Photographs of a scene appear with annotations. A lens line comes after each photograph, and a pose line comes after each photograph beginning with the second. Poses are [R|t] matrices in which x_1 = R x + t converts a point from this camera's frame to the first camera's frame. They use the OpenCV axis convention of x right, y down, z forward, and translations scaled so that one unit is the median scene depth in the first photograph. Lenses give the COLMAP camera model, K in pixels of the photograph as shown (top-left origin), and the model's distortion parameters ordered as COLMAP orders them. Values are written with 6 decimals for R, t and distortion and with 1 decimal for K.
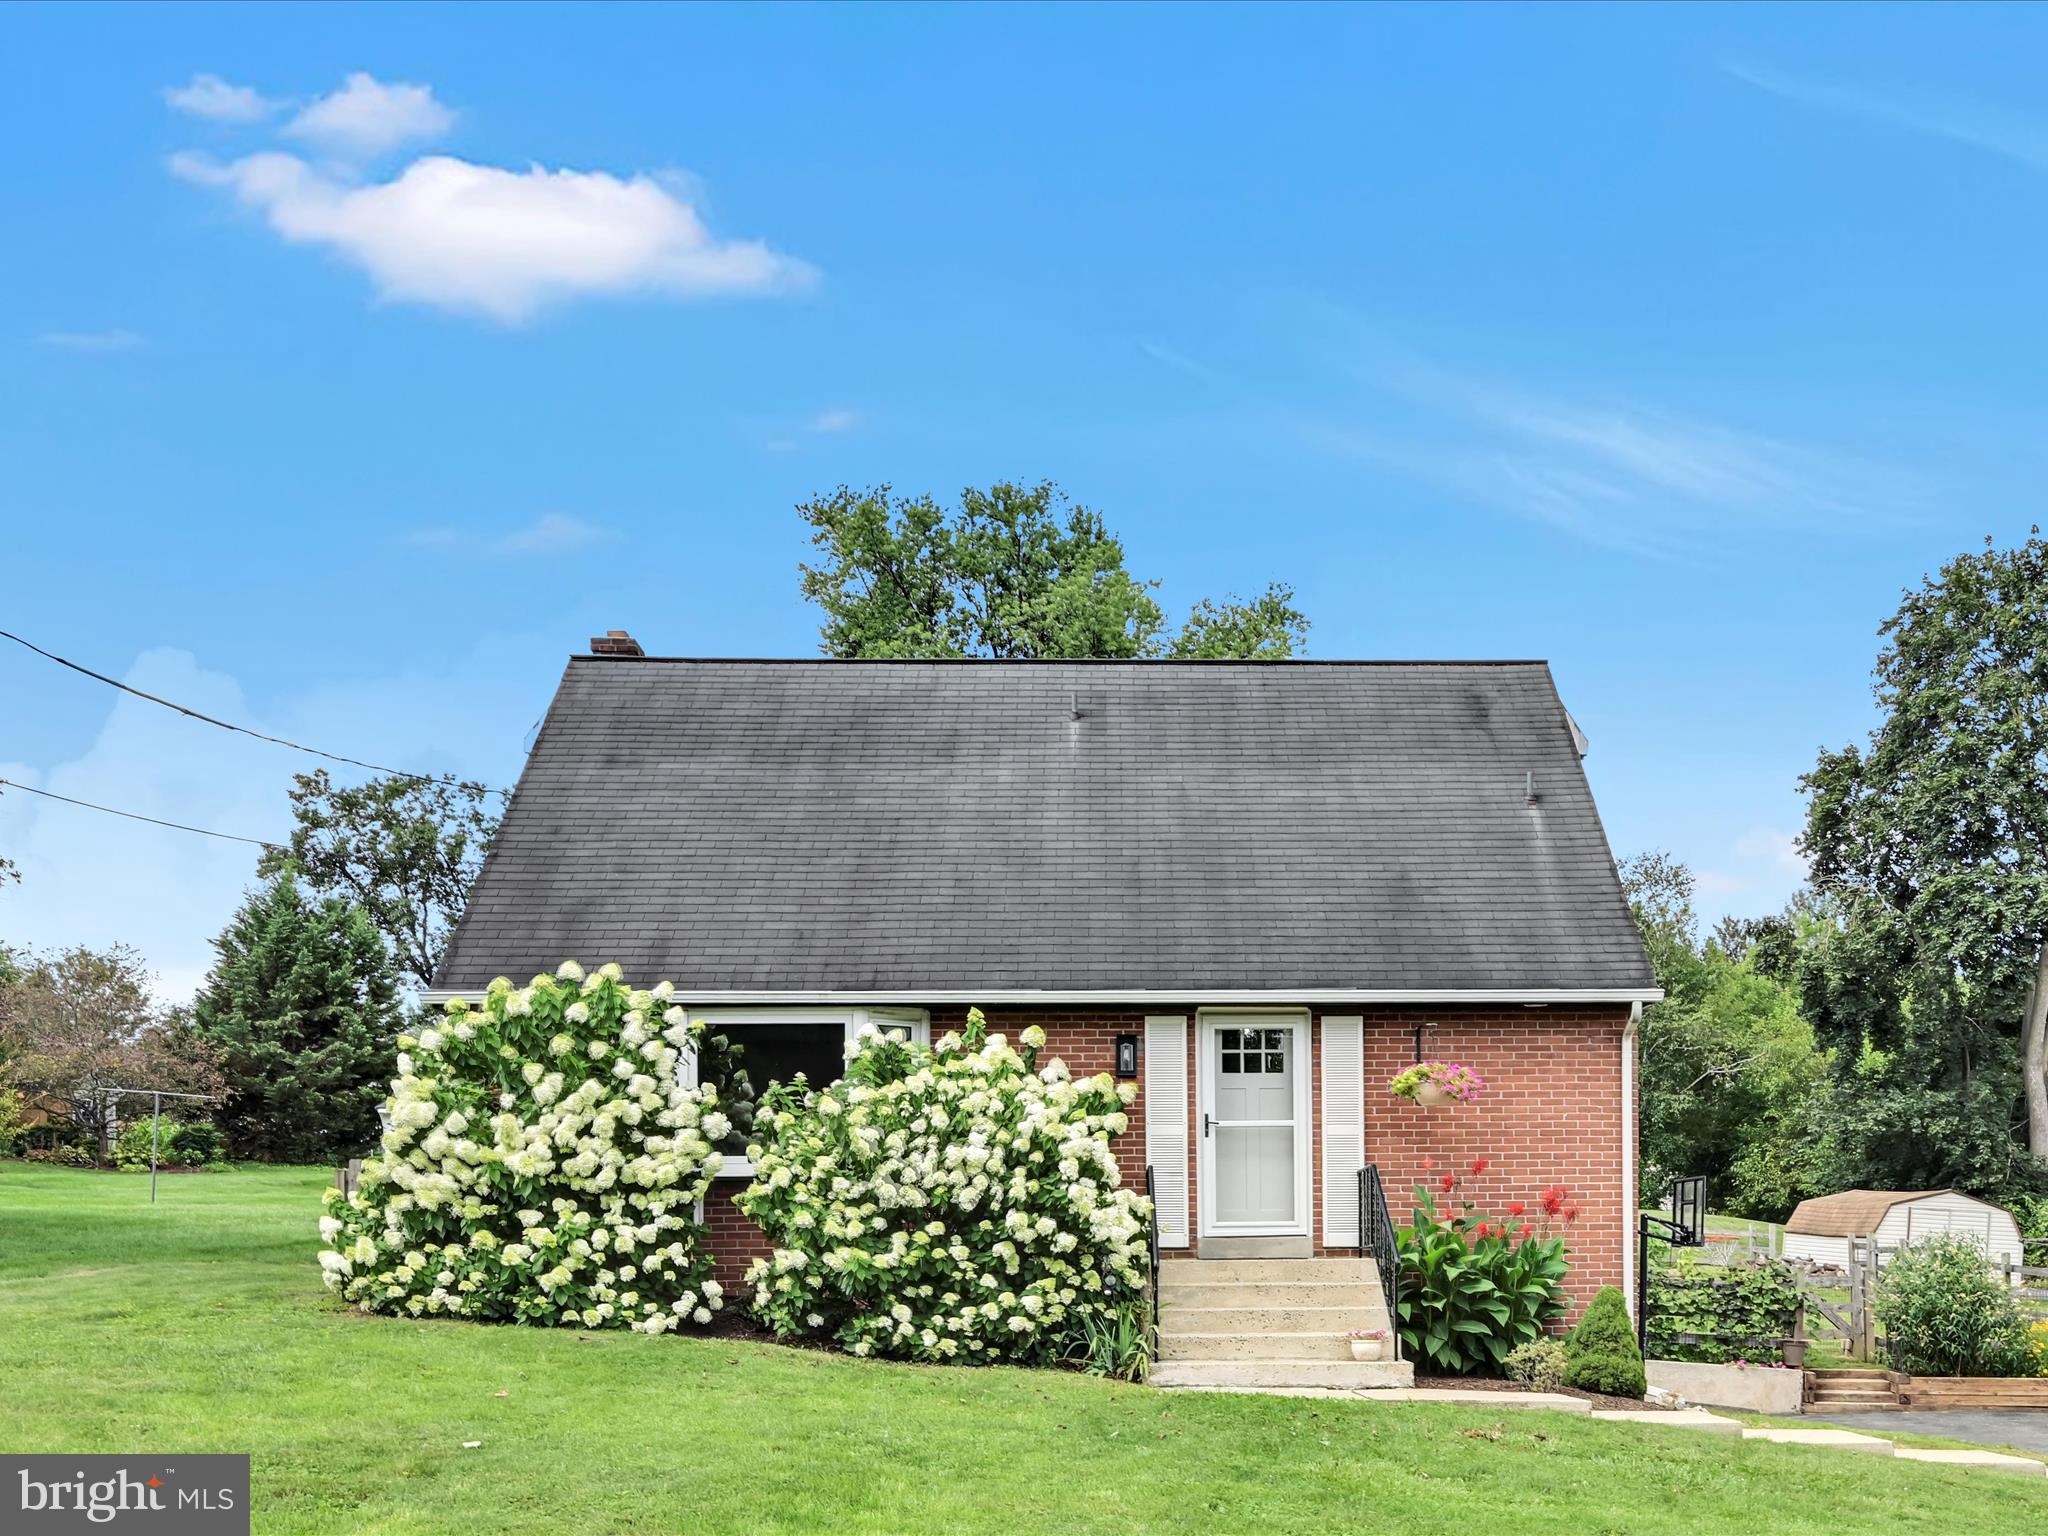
lens RADIAL K [[2064.5, 0, 1024.0], [0, 2064.5, 768.0], [0, 0, 1]] dist [-0.011021, -0.006947]
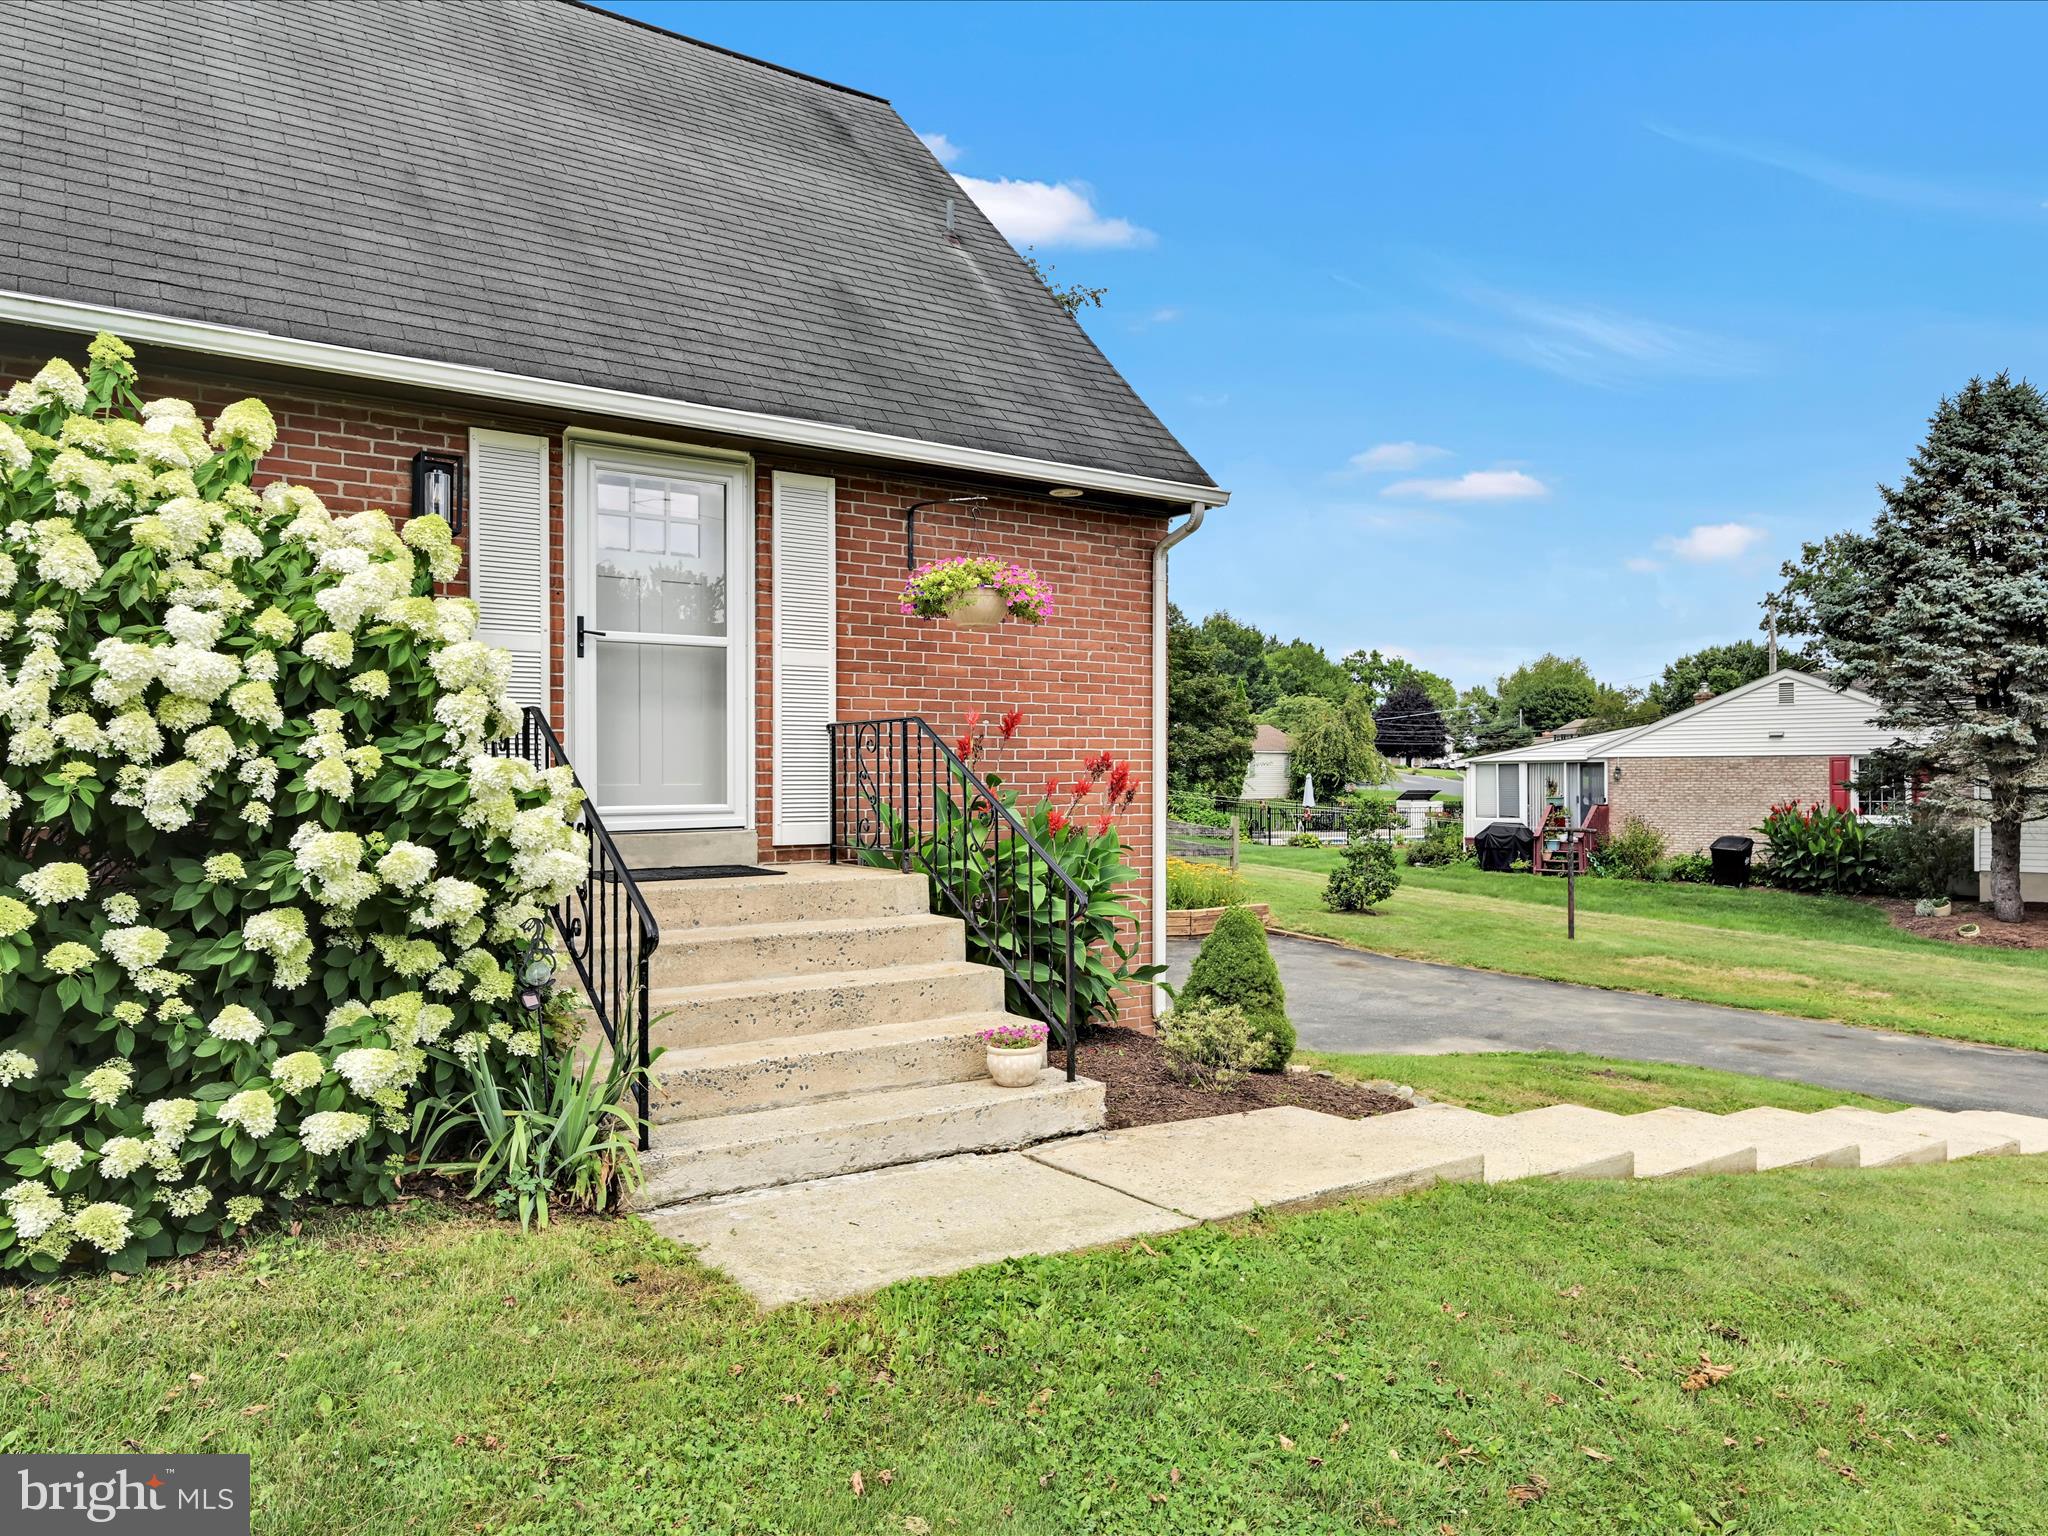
lens RADIAL K [[1539.0, 0, 1126.6], [0, 1539.0, 750.4], [0, 0, 1]] dist [-0.007845, 0.001536]
pose [[0.796388, 0.015579, 0.604585, -0.054134], [-0.148487, 0.974107, 0.170493, 0.132400], [-0.586274, -0.225552, 0.778080, 0.699458]]
